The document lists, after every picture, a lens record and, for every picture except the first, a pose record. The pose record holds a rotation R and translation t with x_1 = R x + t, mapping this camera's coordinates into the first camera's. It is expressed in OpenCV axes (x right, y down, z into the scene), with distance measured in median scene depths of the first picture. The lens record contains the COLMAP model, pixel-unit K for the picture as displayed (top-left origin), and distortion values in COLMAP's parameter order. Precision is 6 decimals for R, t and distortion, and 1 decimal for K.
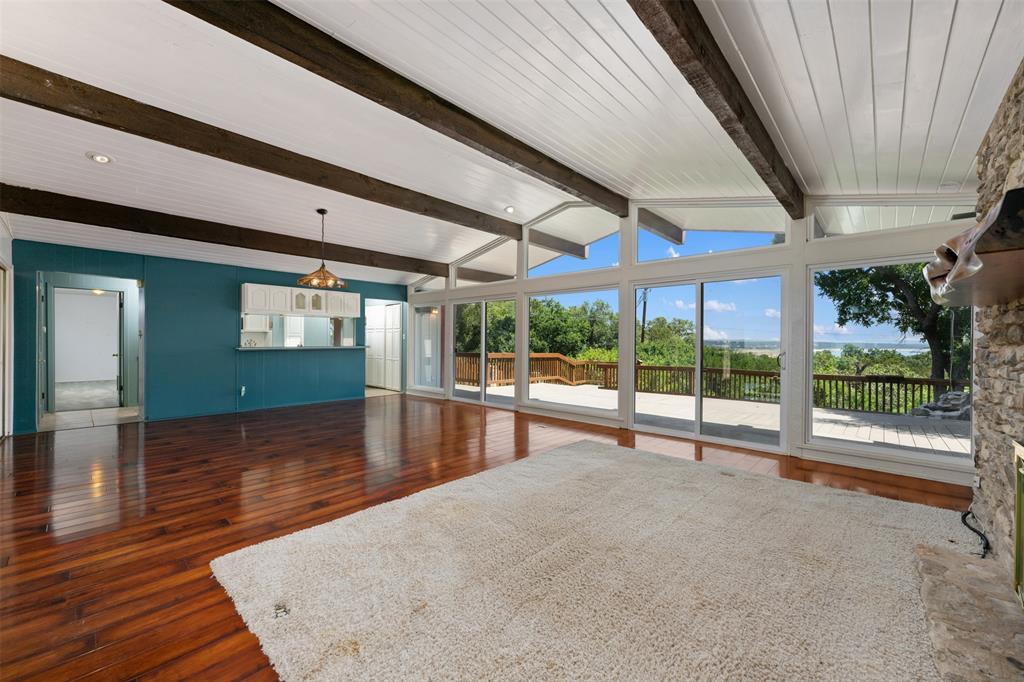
lens RADIAL K [[408.2, 0, 521.5], [0, 408.2, 343.7], [0, 0, 1]] dist [-0.000900, -0.000056]
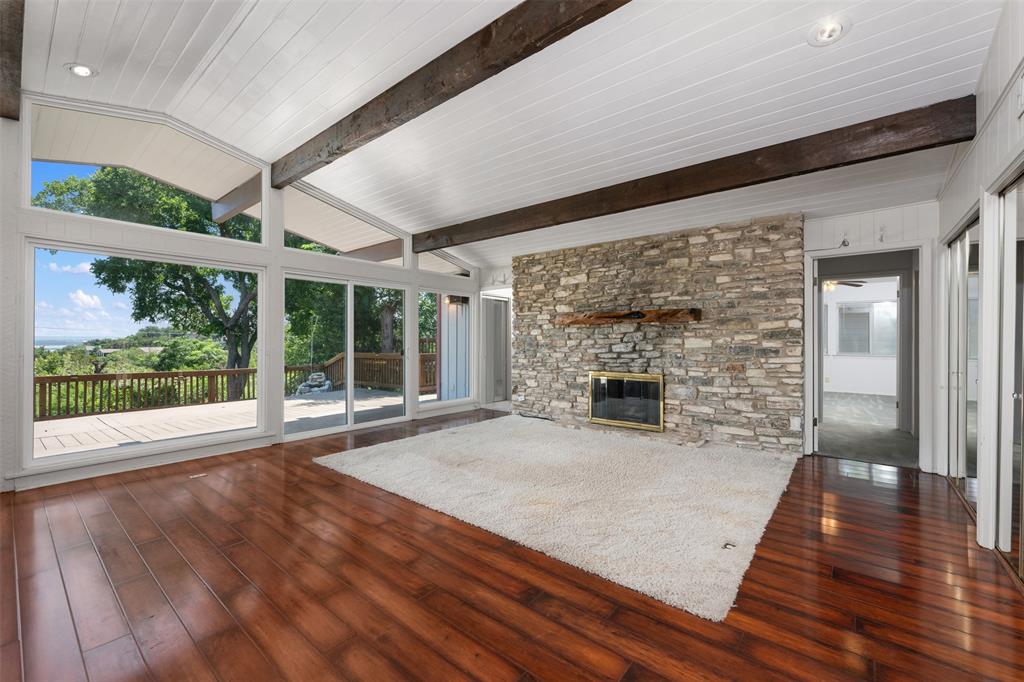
lens RADIAL K [[408.2, 0, 514.6], [0, 408.2, 340.9], [0, 0, 1]] dist [-0.000900, -0.000056]
pose [[-0.046976, -0.004078, 0.998888, -0.512342], [0.001531, 0.999990, 0.004154, -0.002915], [-0.998895, 0.001724, -0.046969, 0.480789]]
